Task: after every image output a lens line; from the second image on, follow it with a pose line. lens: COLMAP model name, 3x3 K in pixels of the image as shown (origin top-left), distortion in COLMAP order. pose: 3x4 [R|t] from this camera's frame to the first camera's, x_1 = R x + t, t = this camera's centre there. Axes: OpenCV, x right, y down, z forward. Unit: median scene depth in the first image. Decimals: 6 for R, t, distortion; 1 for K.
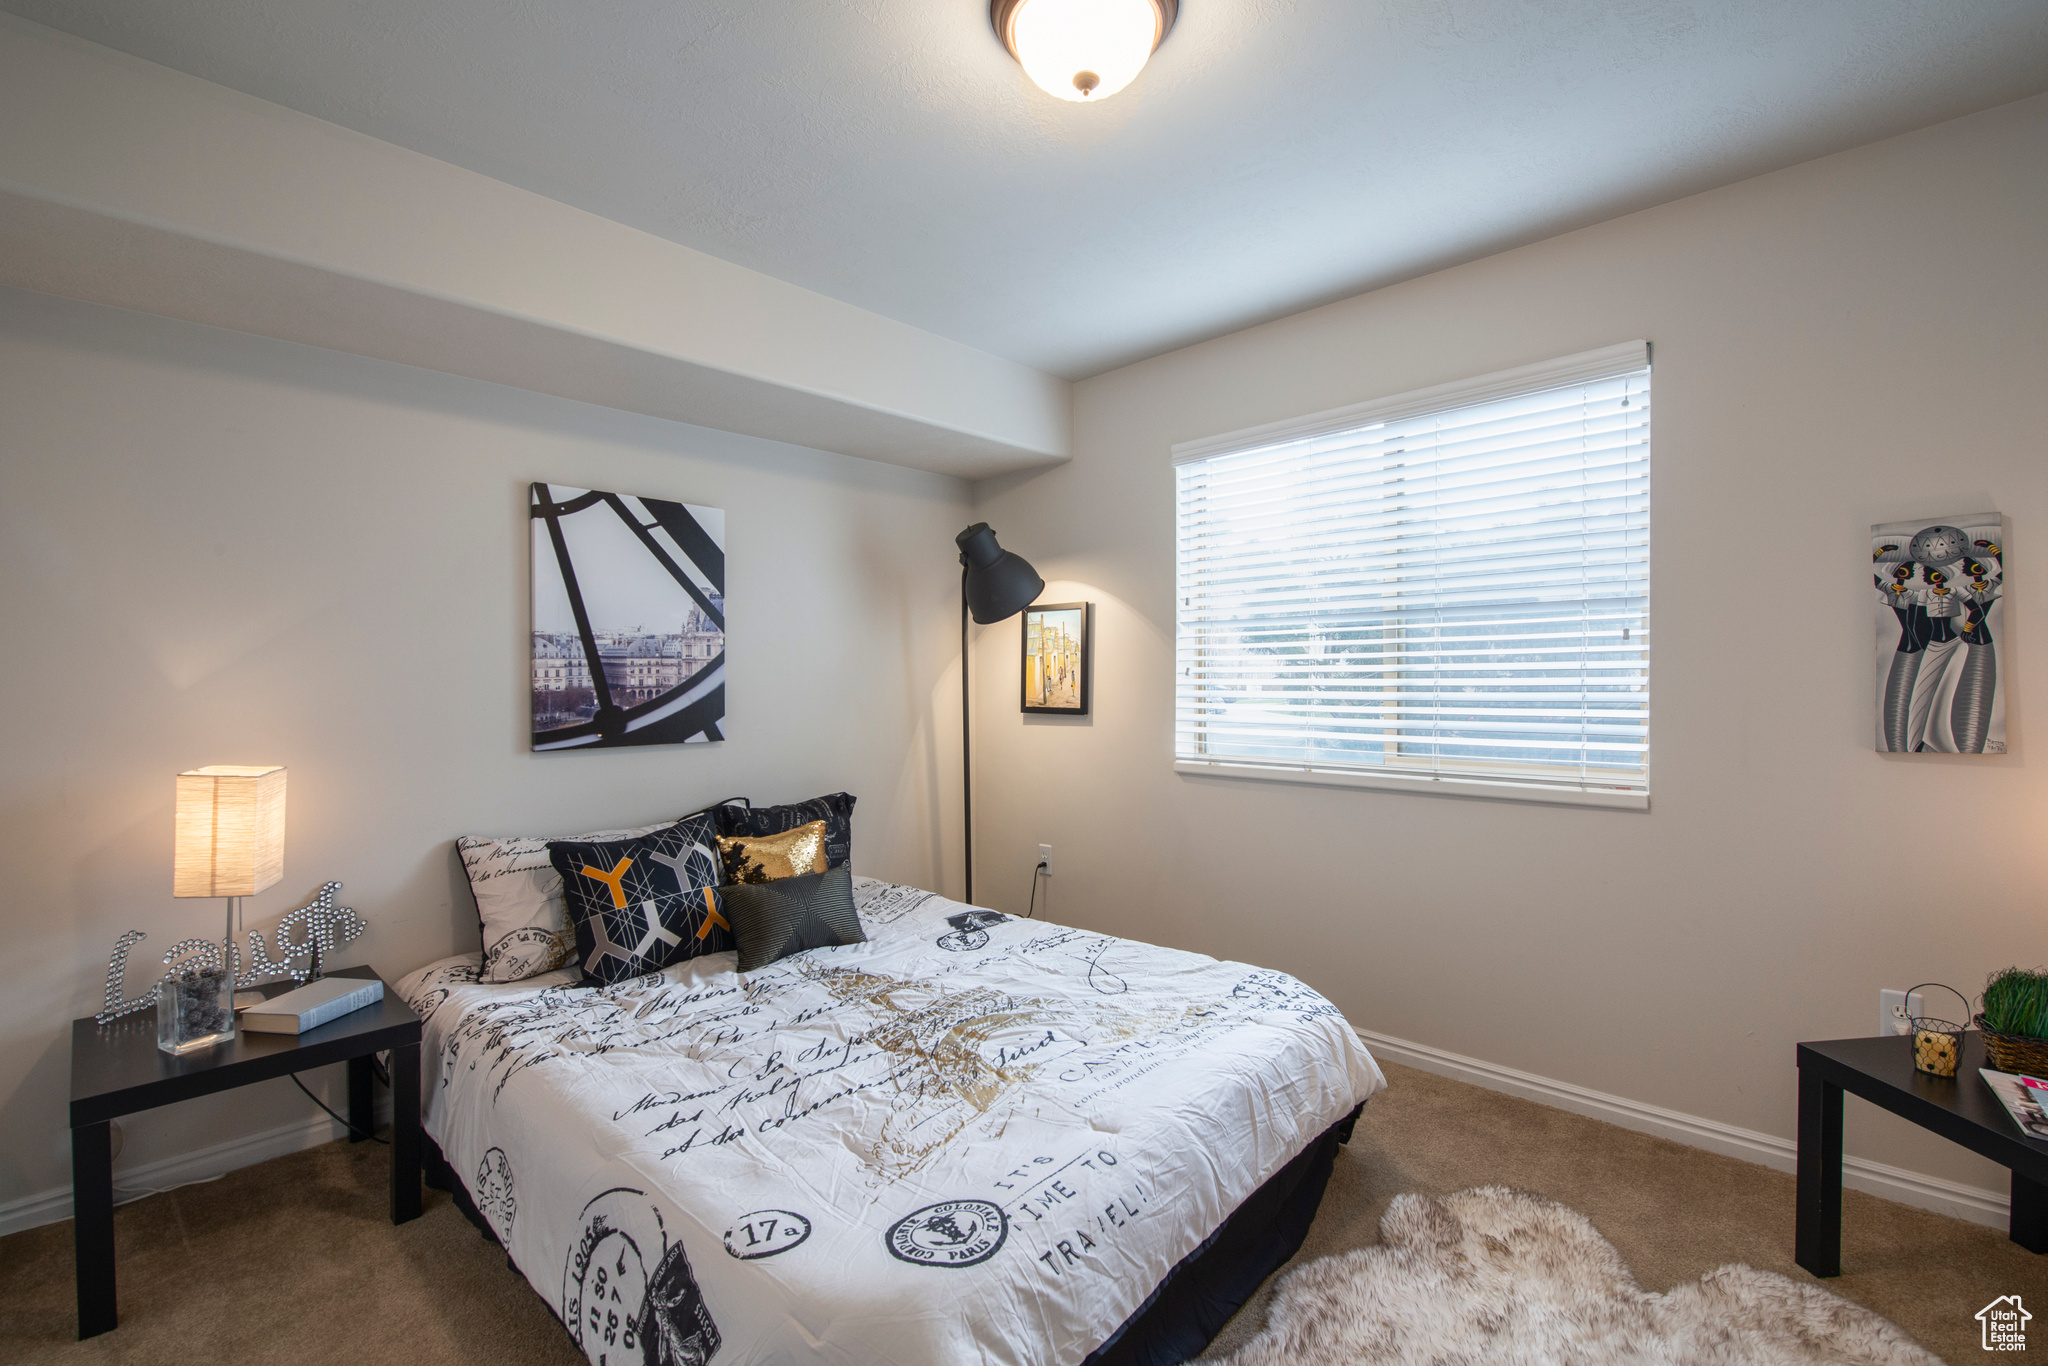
lens RADIAL K [[909.3, 0, 1041.5], [0, 909.3, 667.2], [0, 0, 1]] dist [-0.005081, -0.009796]
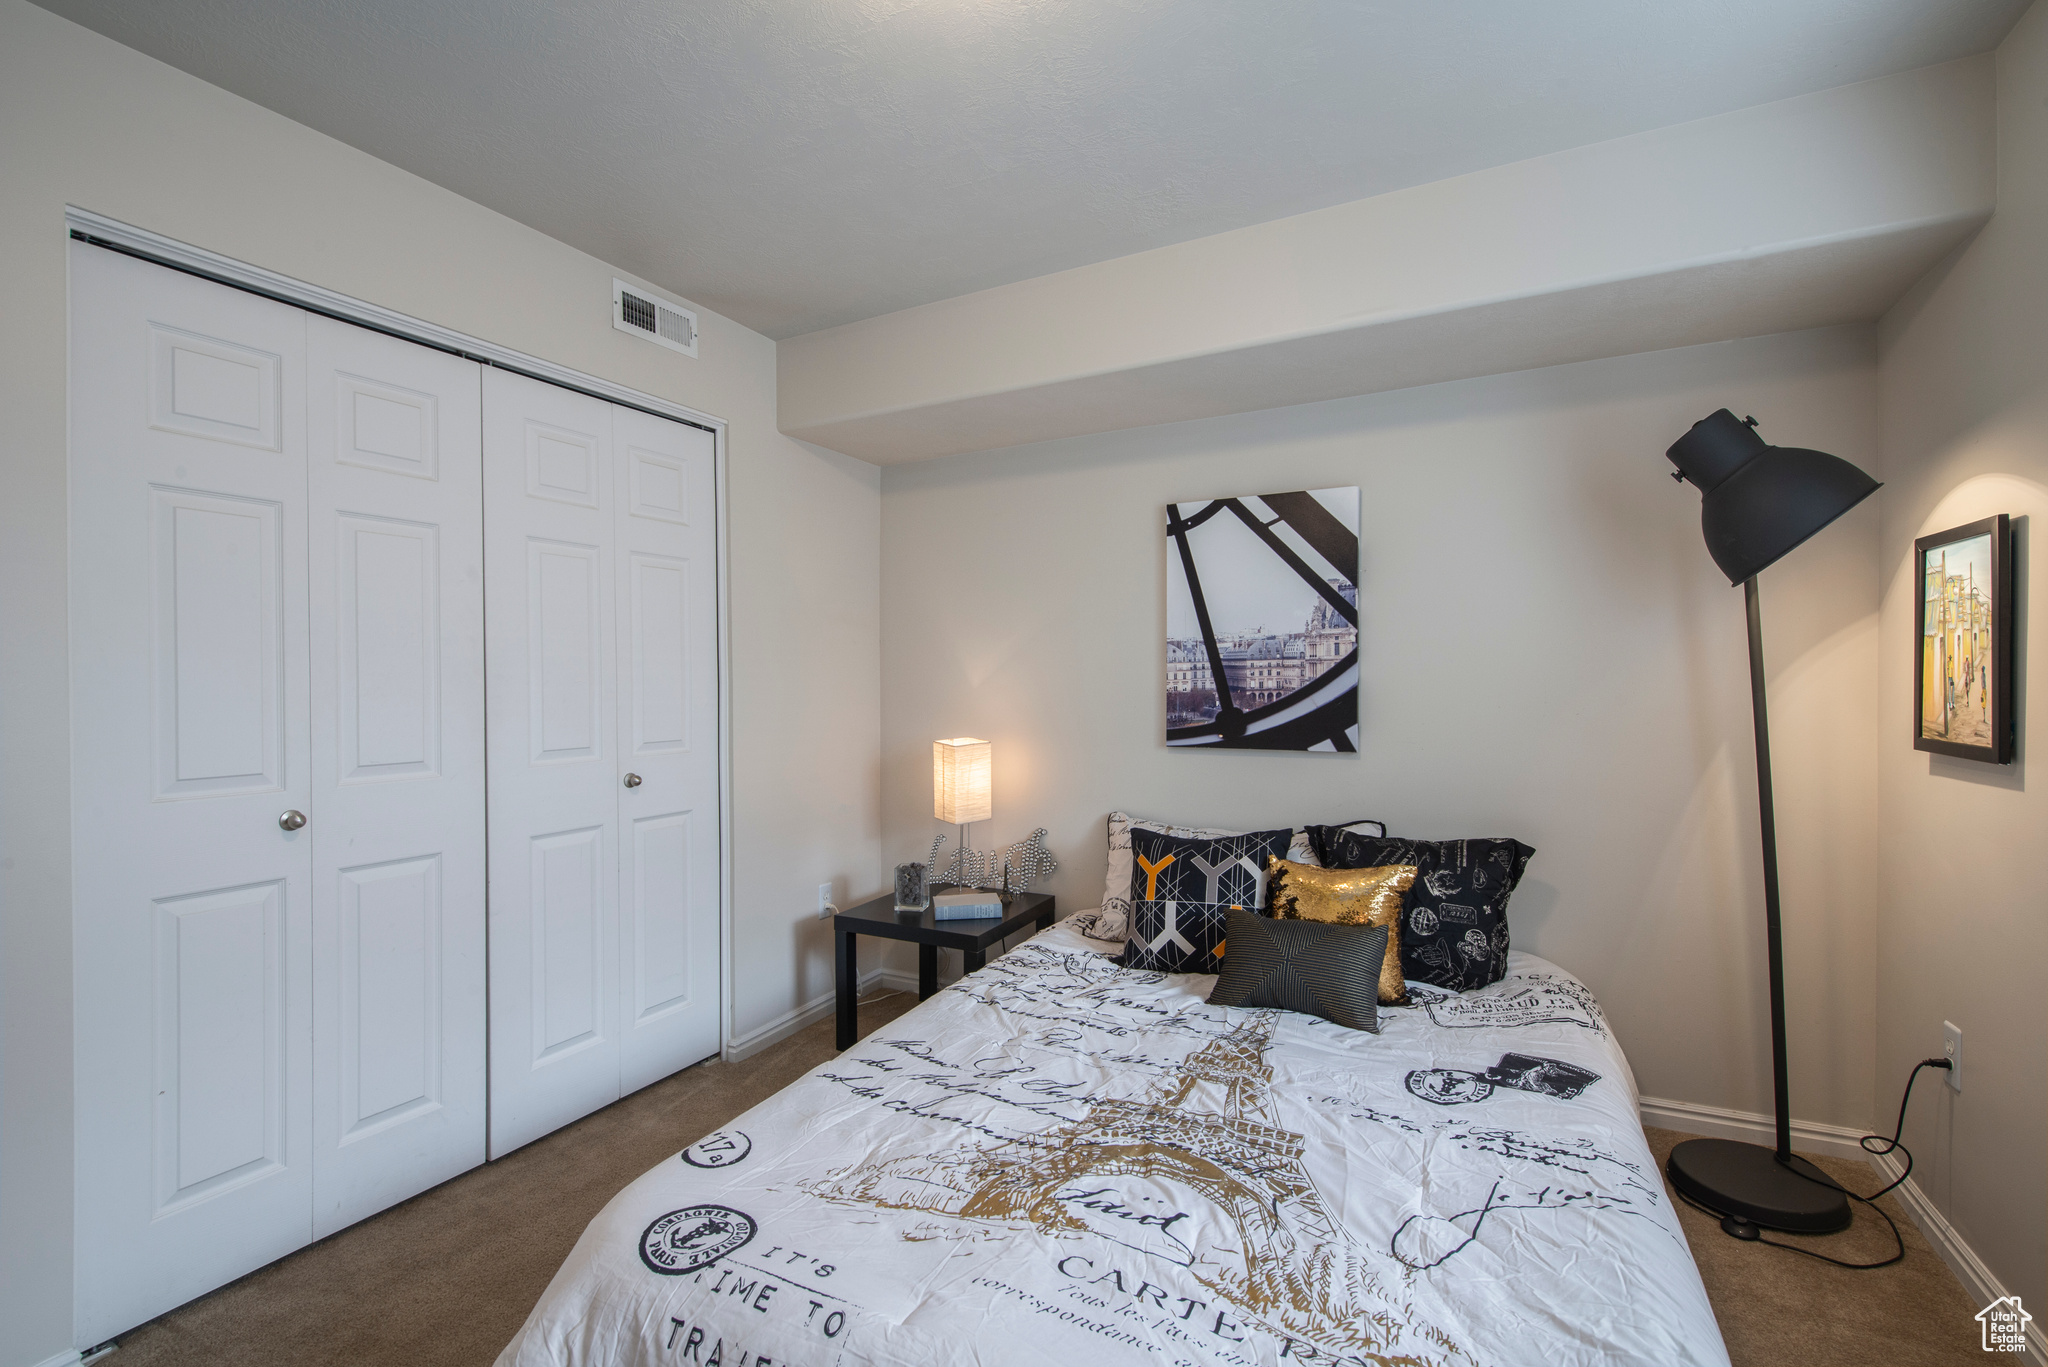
lens RADIAL K [[913.2, 0, 1017.5], [0, 913.2, 659.5], [0, 0, 1]] dist [-0.016494, -0.000003]
pose [[0.233600, -0.015604, -0.972208, 0.480098], [0.016307, 0.999793, -0.012128, -0.003090], [0.972196, -0.013020, 0.233806, 0.548726]]
